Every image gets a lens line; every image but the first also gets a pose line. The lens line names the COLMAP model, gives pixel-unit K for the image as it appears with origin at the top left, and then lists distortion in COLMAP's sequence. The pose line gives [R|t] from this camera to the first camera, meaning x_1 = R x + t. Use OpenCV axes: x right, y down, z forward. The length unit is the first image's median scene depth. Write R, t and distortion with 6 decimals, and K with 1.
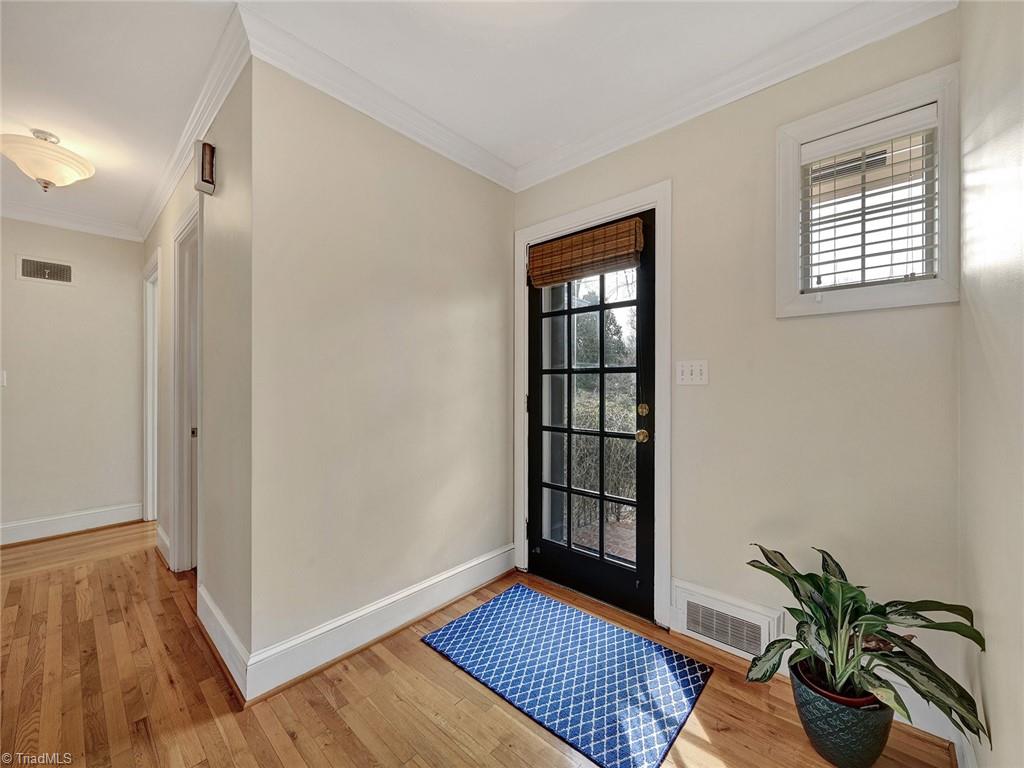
lens RADIAL K [[407.7, 0, 510.3], [0, 407.7, 384.0], [0, 0, 1]] dist [-0.001138, 0.000071]
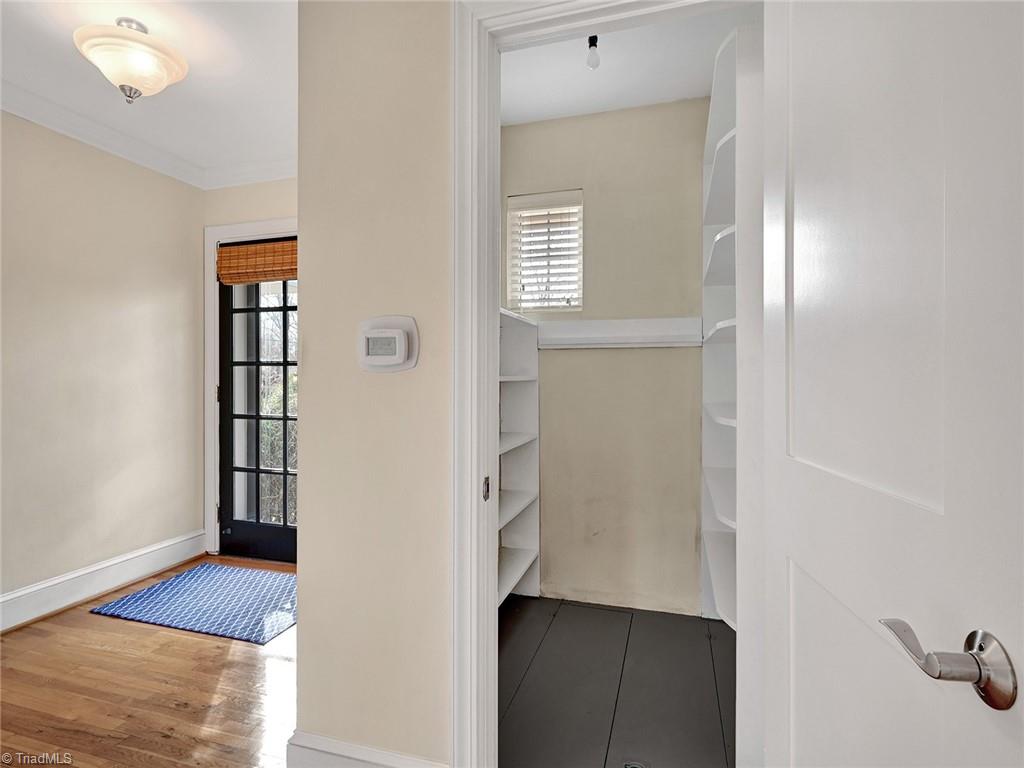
lens RADIAL K [[532.8, 0, 511.0], [0, 532.8, 376.6], [0, 0, 1]] dist [0.006857, -0.003391]
pose [[0.909509, -0.001043, 0.415682, 0.169957], [0.002150, 0.999995, -0.002195, 0.009089], [-0.415678, 0.002890, 0.909507, -0.615067]]
